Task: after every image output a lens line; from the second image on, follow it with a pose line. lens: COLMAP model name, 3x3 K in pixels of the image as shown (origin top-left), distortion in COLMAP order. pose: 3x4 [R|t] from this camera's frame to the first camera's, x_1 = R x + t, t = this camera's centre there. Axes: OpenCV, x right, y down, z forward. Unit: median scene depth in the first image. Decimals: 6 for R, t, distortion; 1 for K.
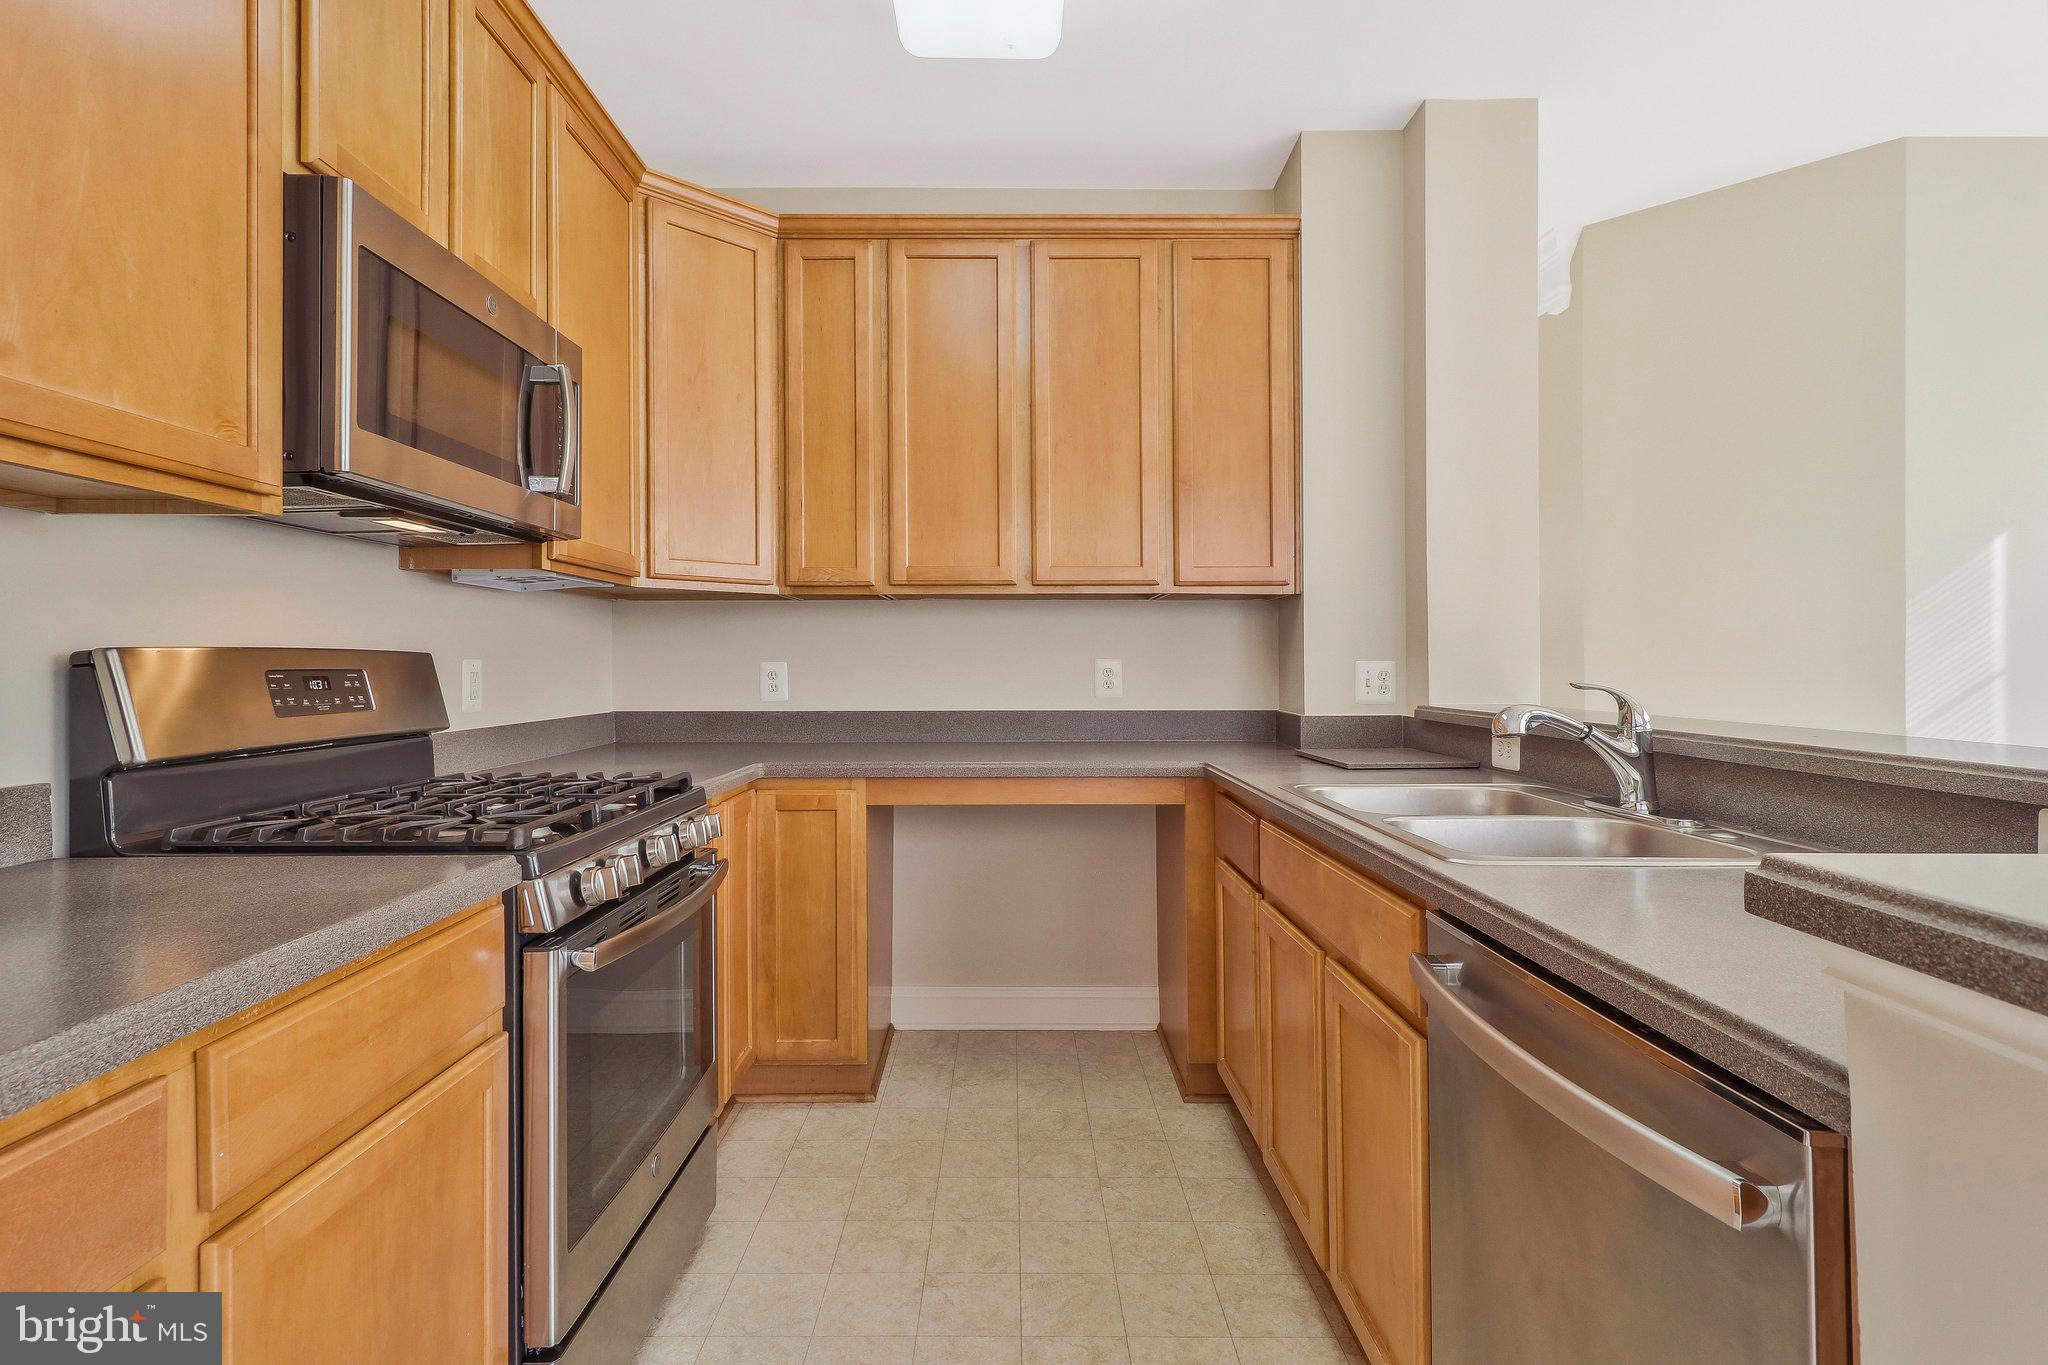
lens RADIAL K [[997.8, 0, 1014.7], [0, 997.8, 654.1], [0, 0, 1]] dist [0.011339, -0.000083]
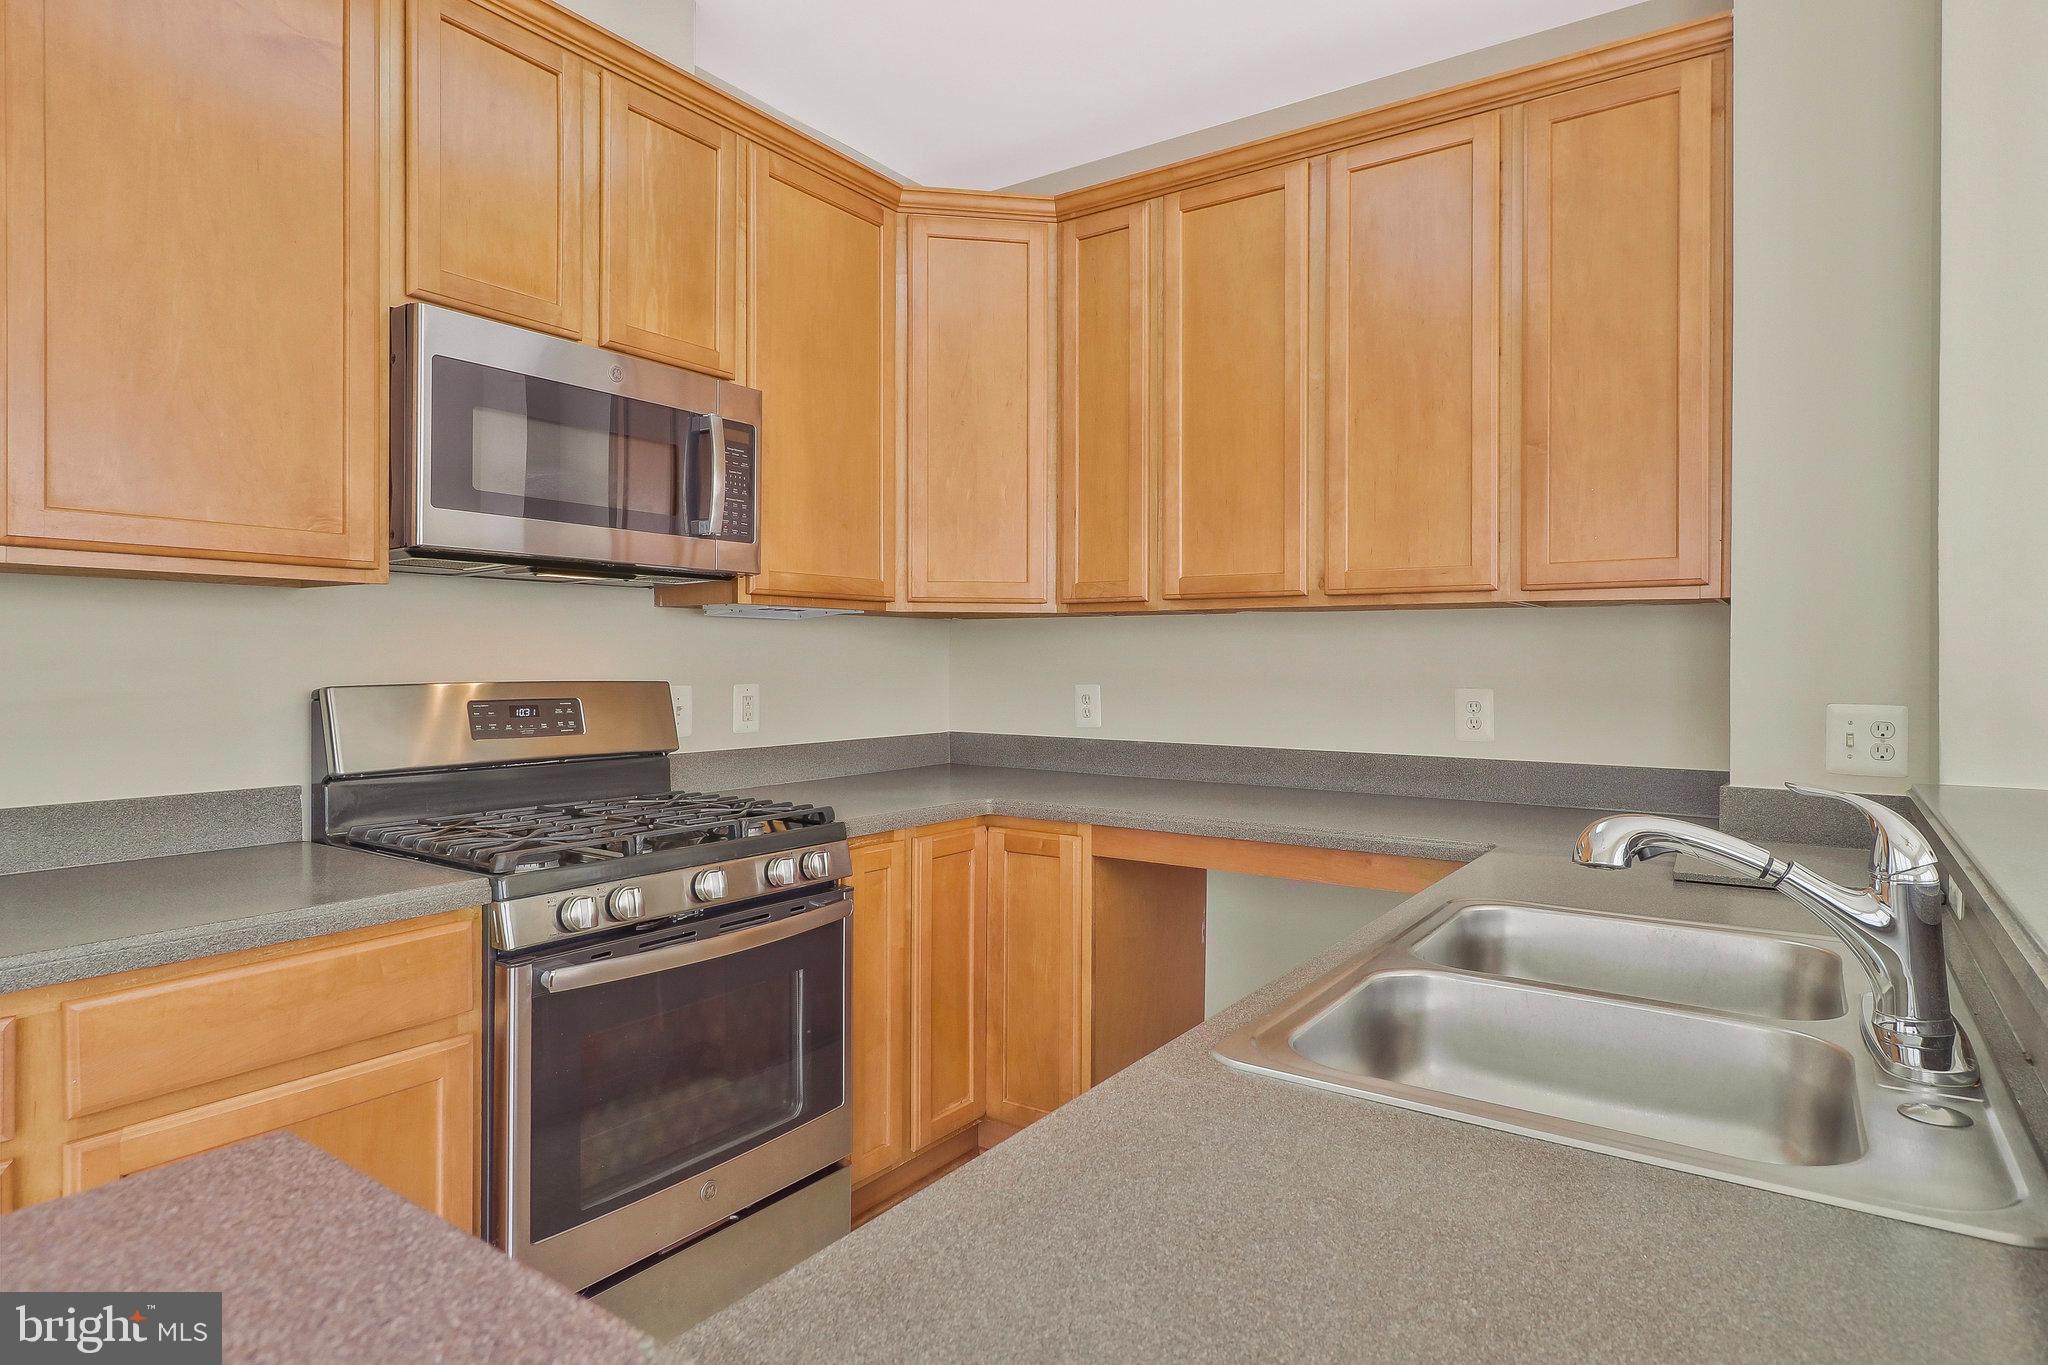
lens RADIAL K [[1129.2, 0, 1028.1], [0, 1129.2, 658.4], [0, 0, 1]] dist [0.004124, 0.000263]
pose [[0.820447, 0.005130, -0.571700, 0.336339], [-0.000992, 0.999971, 0.007549, -0.026445], [0.571722, -0.005627, 0.820428, 0.140021]]
